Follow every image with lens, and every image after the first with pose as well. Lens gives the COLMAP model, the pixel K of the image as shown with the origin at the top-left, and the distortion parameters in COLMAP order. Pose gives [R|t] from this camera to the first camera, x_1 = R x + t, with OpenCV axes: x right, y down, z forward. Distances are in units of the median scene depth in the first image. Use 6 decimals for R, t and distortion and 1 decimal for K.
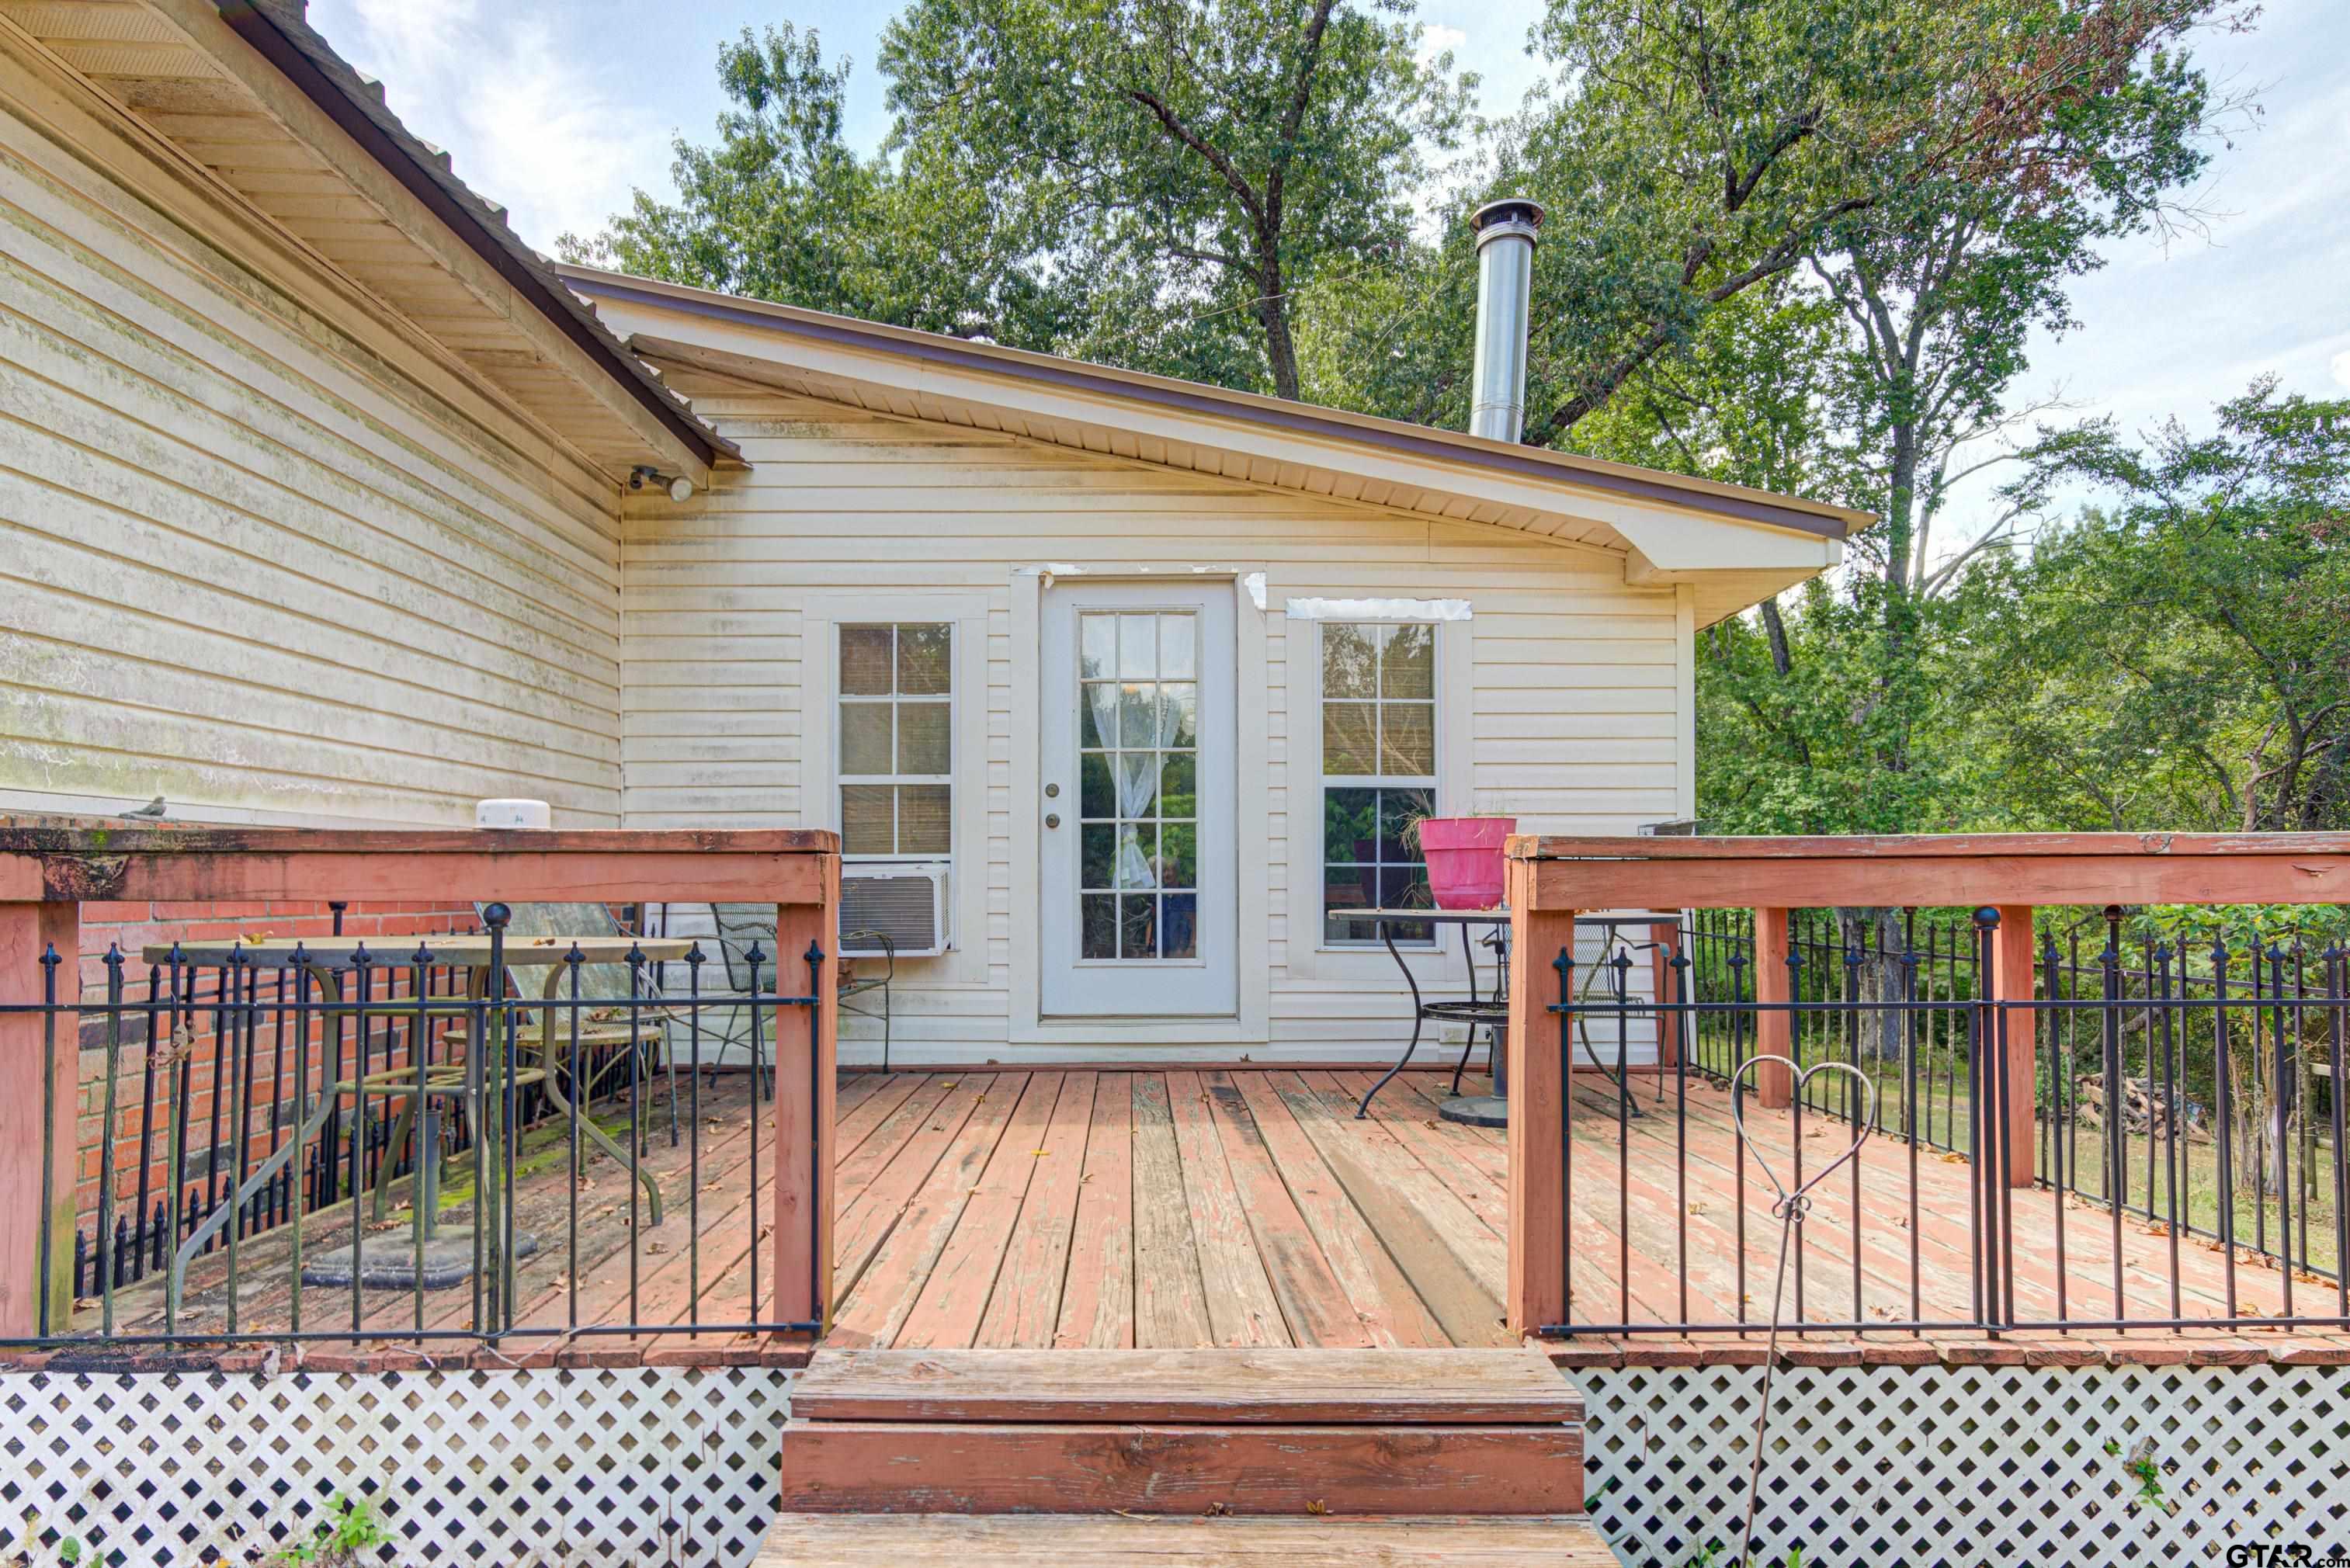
lens RADIAL K [[1305.5, 0, 1131.8], [0, 1305.5, 859.7], [0, 0, 1]] dist [0.027582, 0.000064]
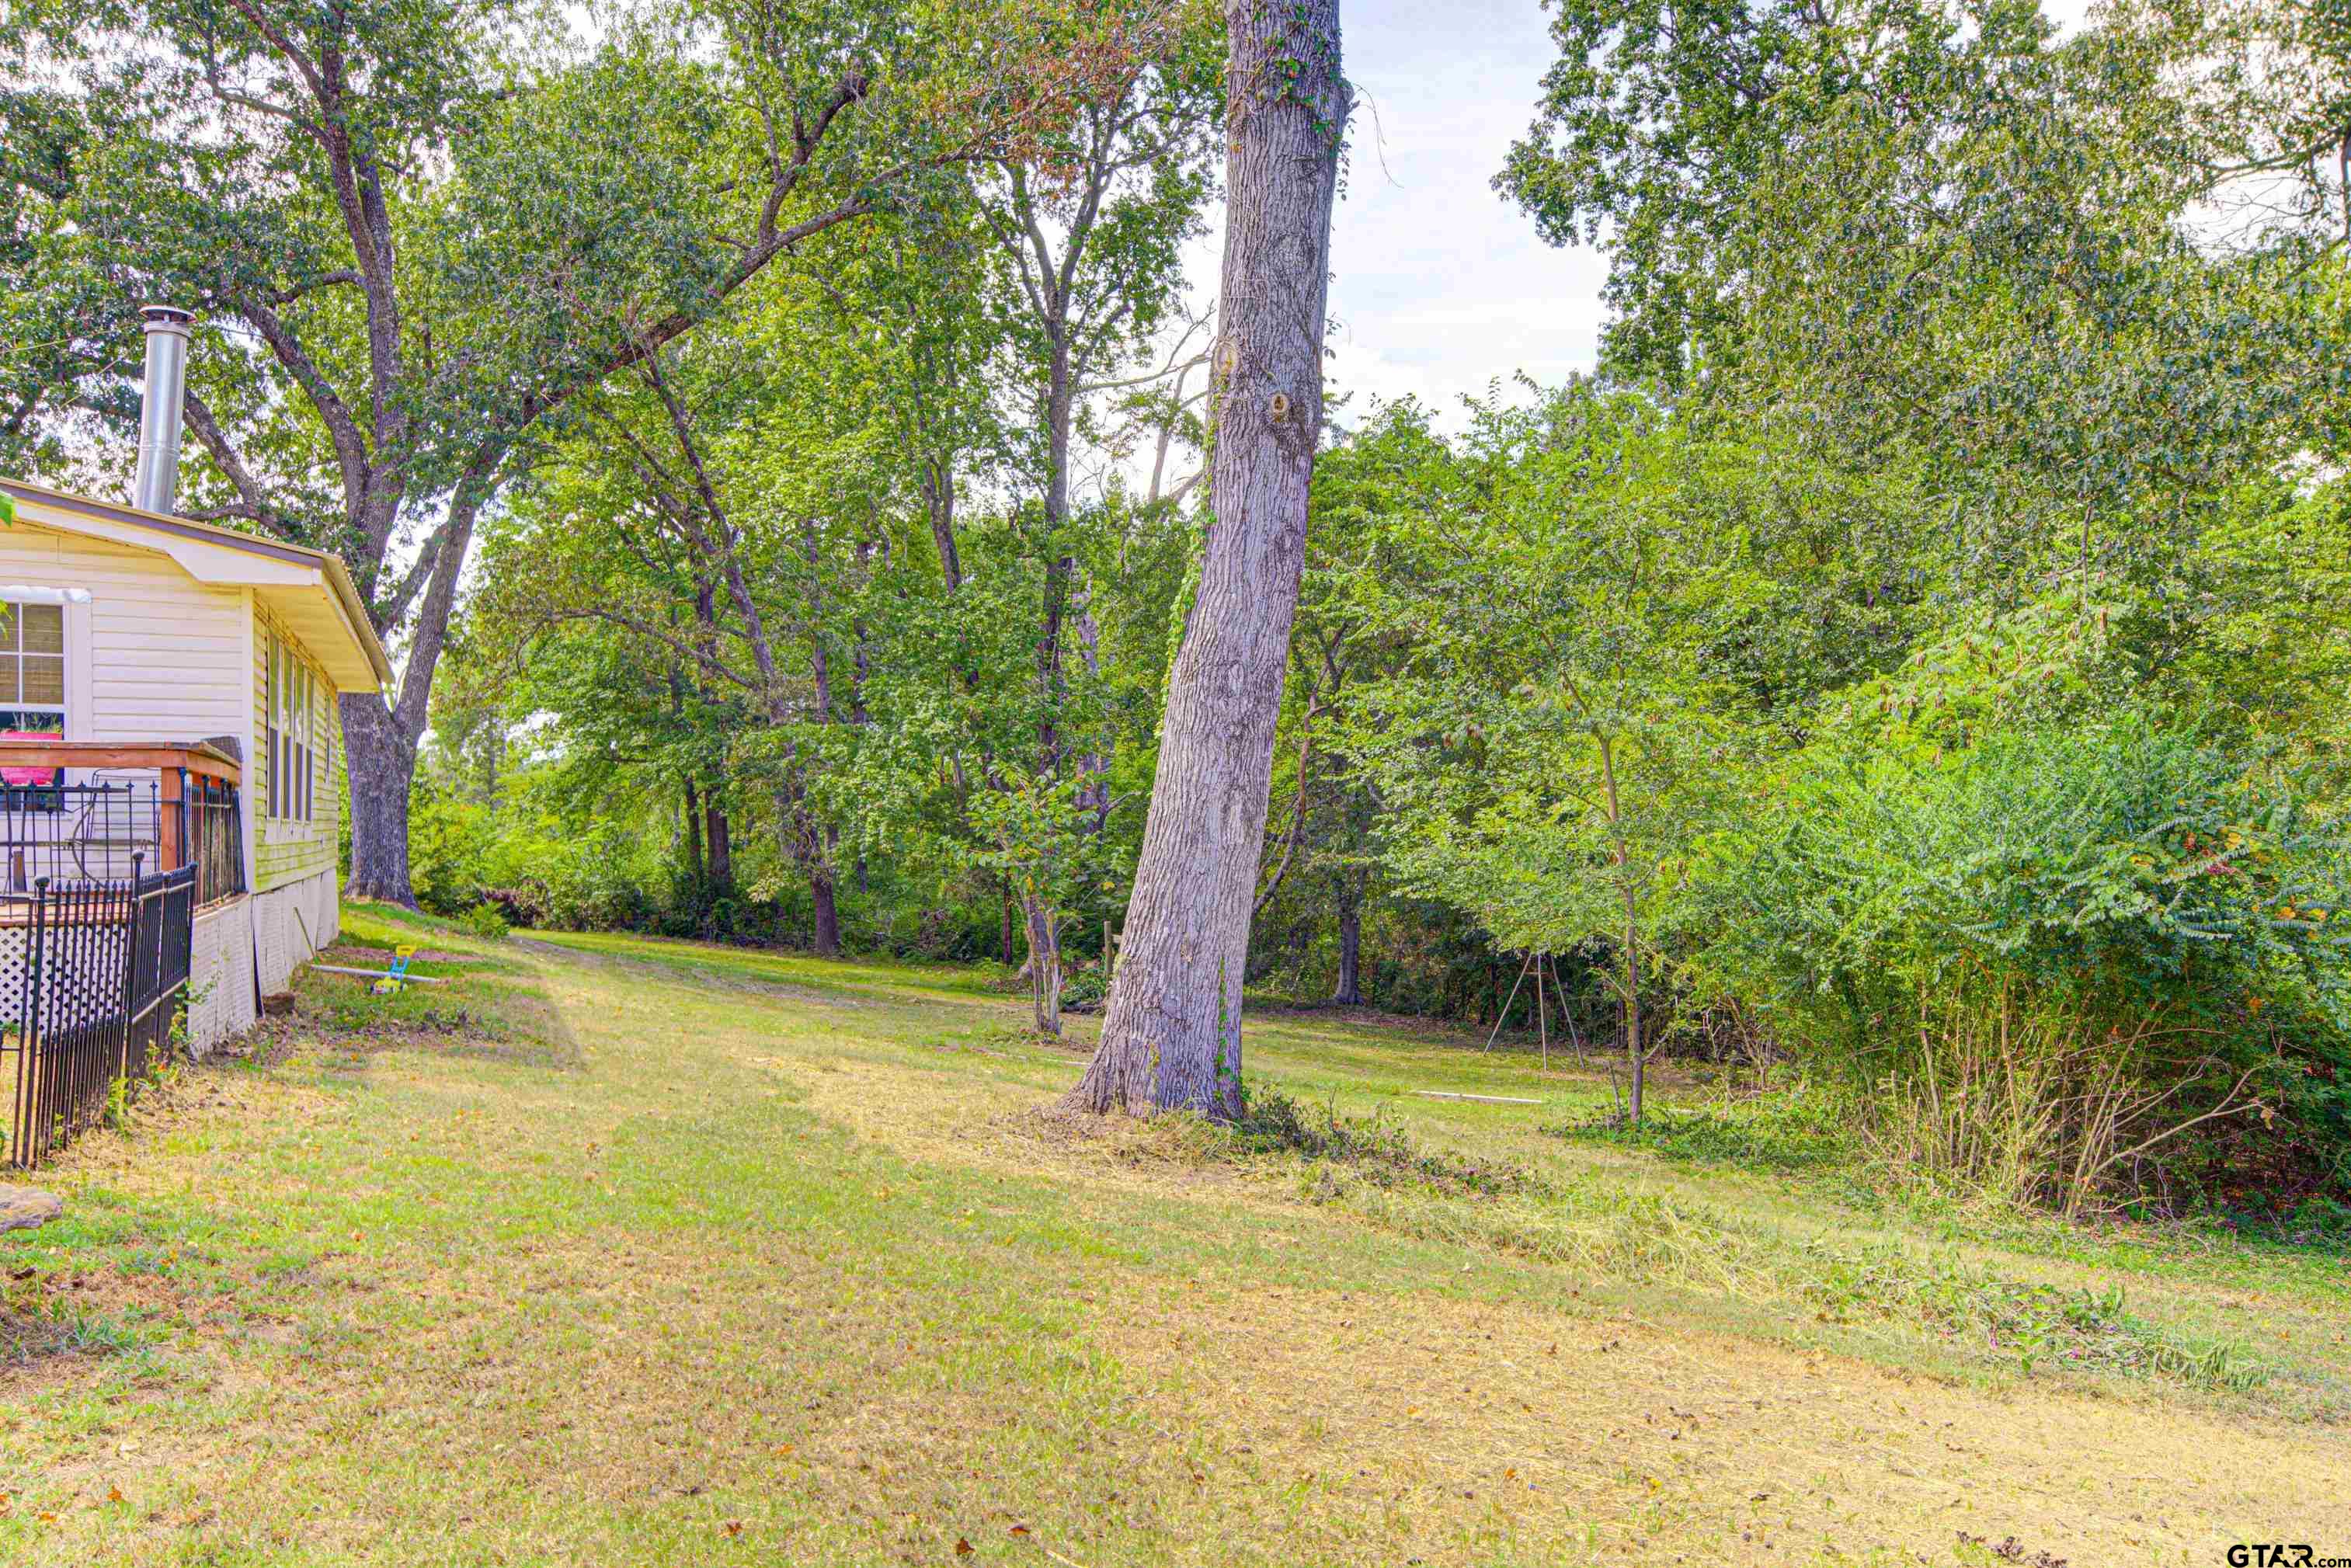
lens RADIAL K [[1756.0, 0, 1176.1], [0, 1756.0, 821.2], [0, 0, 1]] dist [0.002451, 0.000303]
pose [[0.919283, -0.002125, 0.393590, 0.166335], [-0.004623, 0.999858, 0.016197, 0.008789], [-0.393569, -0.016709, 0.919143, -0.372639]]
